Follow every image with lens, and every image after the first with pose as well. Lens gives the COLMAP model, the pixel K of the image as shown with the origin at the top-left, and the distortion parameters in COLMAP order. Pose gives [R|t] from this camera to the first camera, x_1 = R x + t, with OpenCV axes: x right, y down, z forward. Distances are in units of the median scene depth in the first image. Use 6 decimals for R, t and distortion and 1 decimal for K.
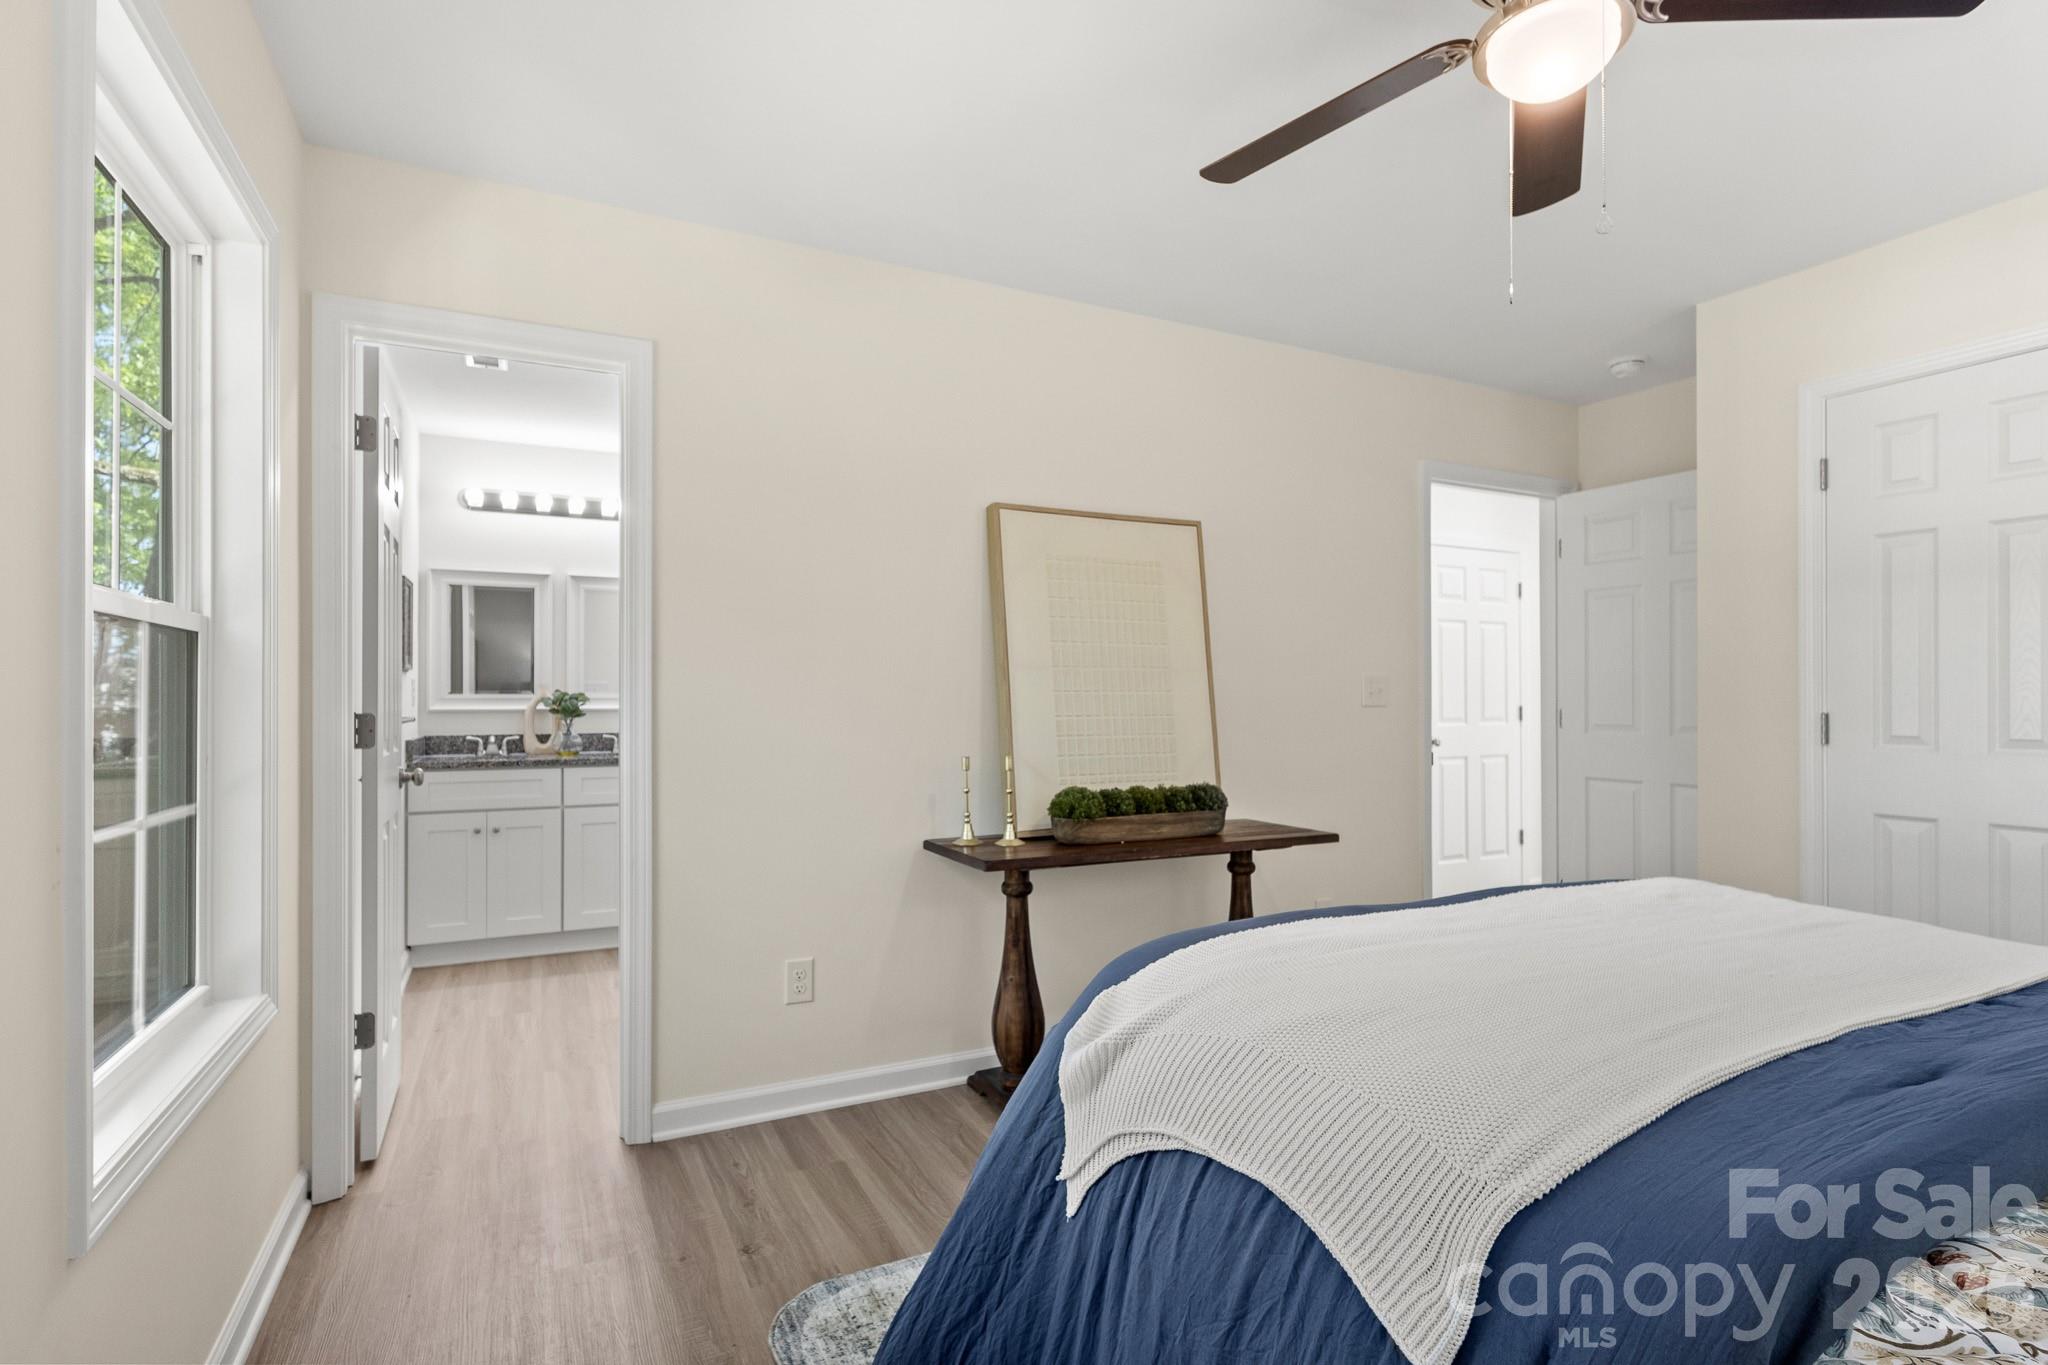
lens RADIAL K [[974.7, 0, 1011.8], [0, 974.7, 680.3], [0, 0, 1]] dist [-0.018172, 0.005773]
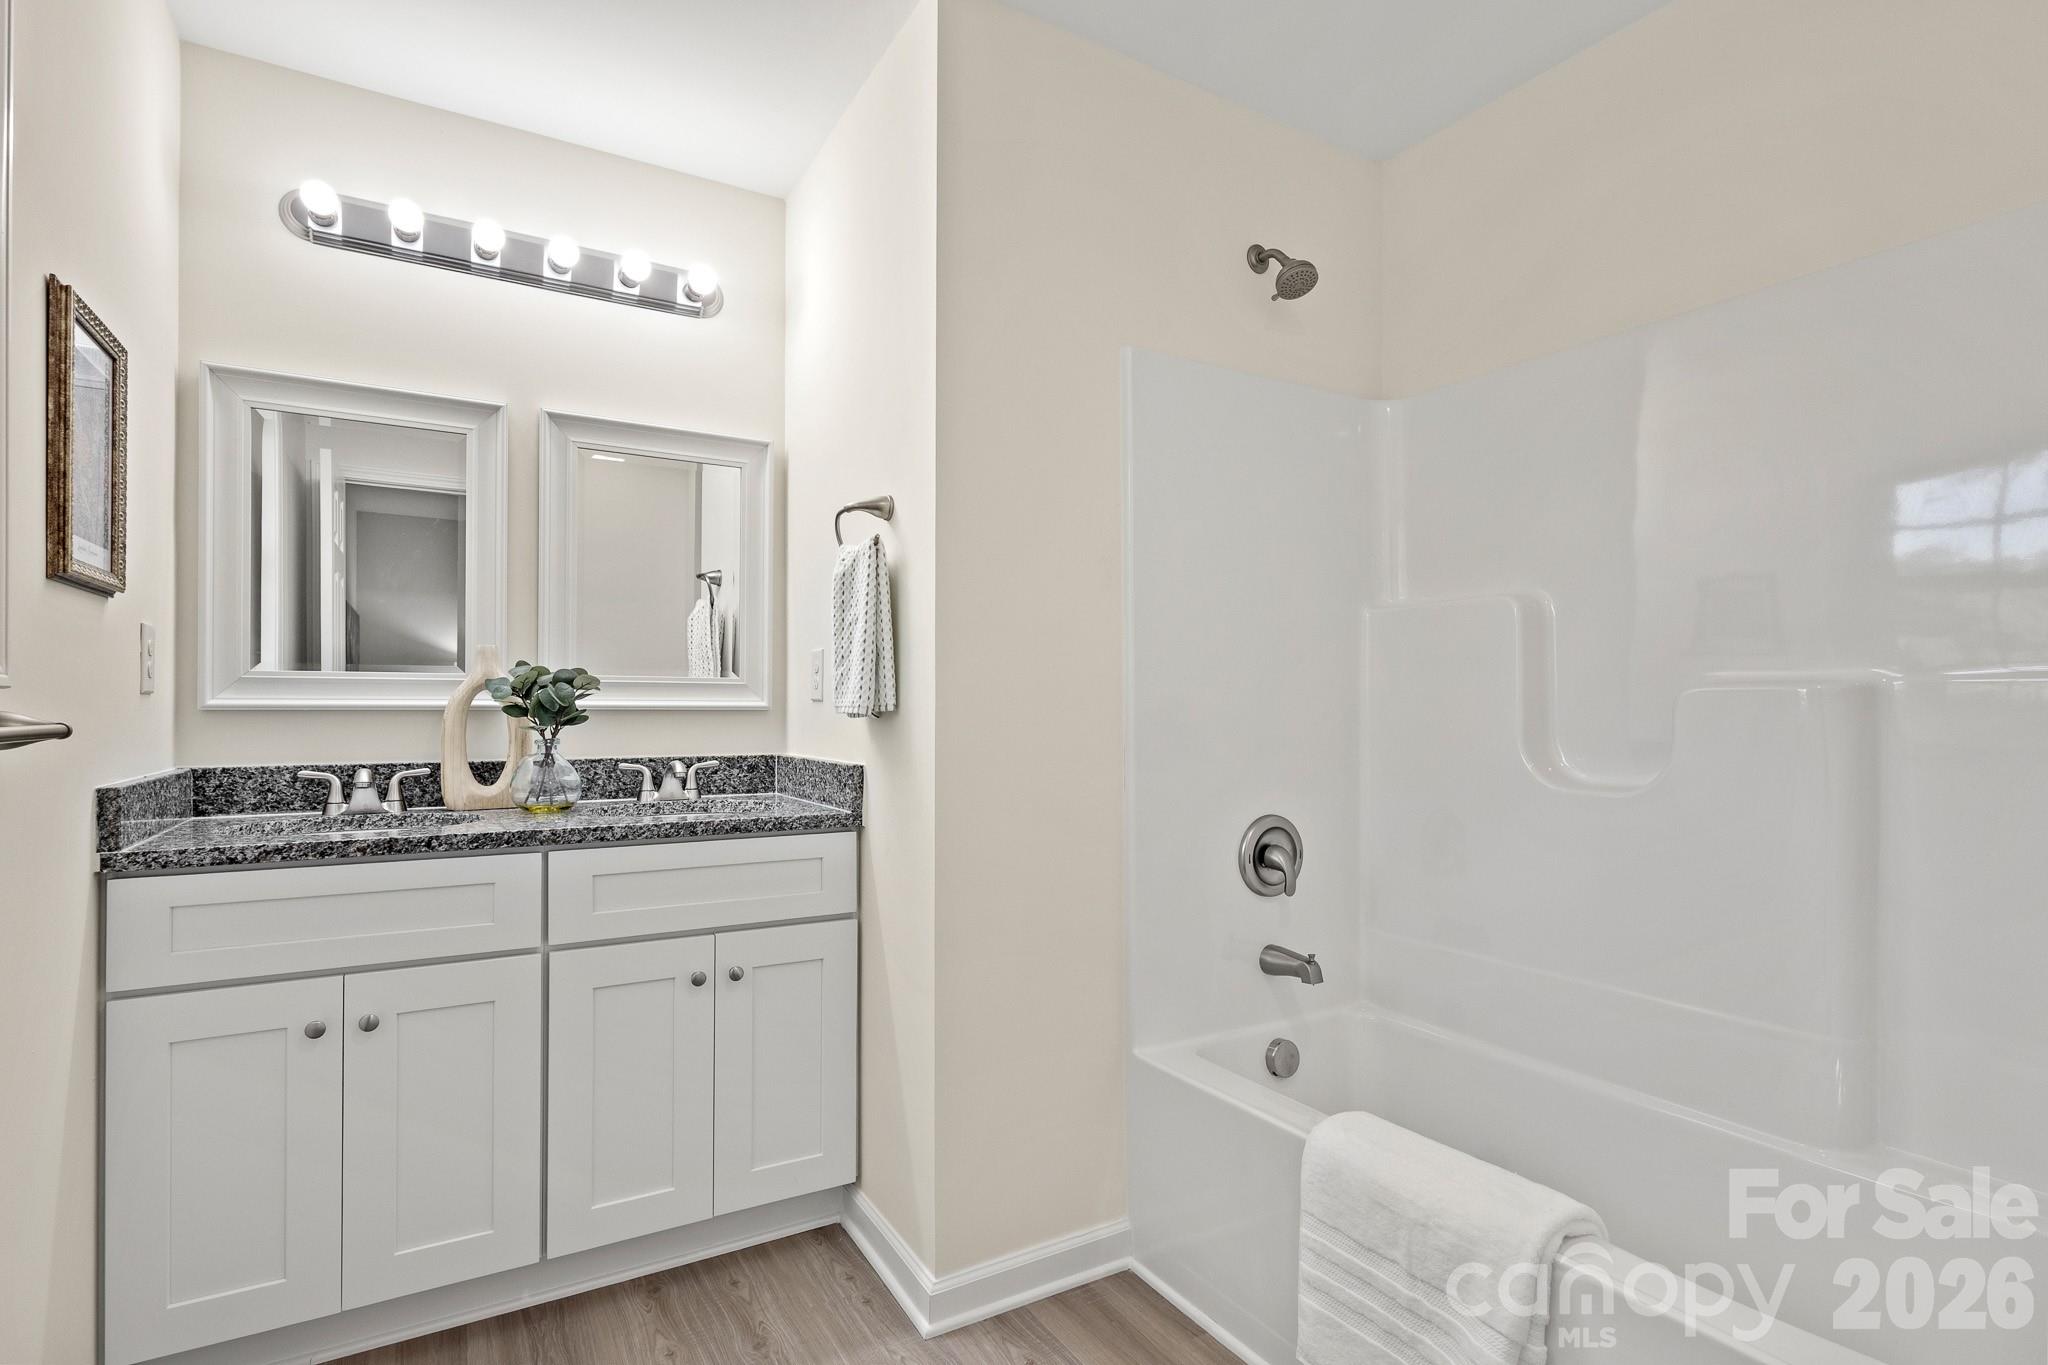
lens RADIAL K [[974.7, 0, 1035.7], [0, 974.7, 697.6], [0, 0, 1]] dist [-0.018172, 0.005773]
pose [[0.996640, 0.006441, 0.081655, -0.275685], [-0.008865, 0.999530, 0.029360, 0.011389], [-0.081427, -0.029985, 0.996228, 0.551911]]
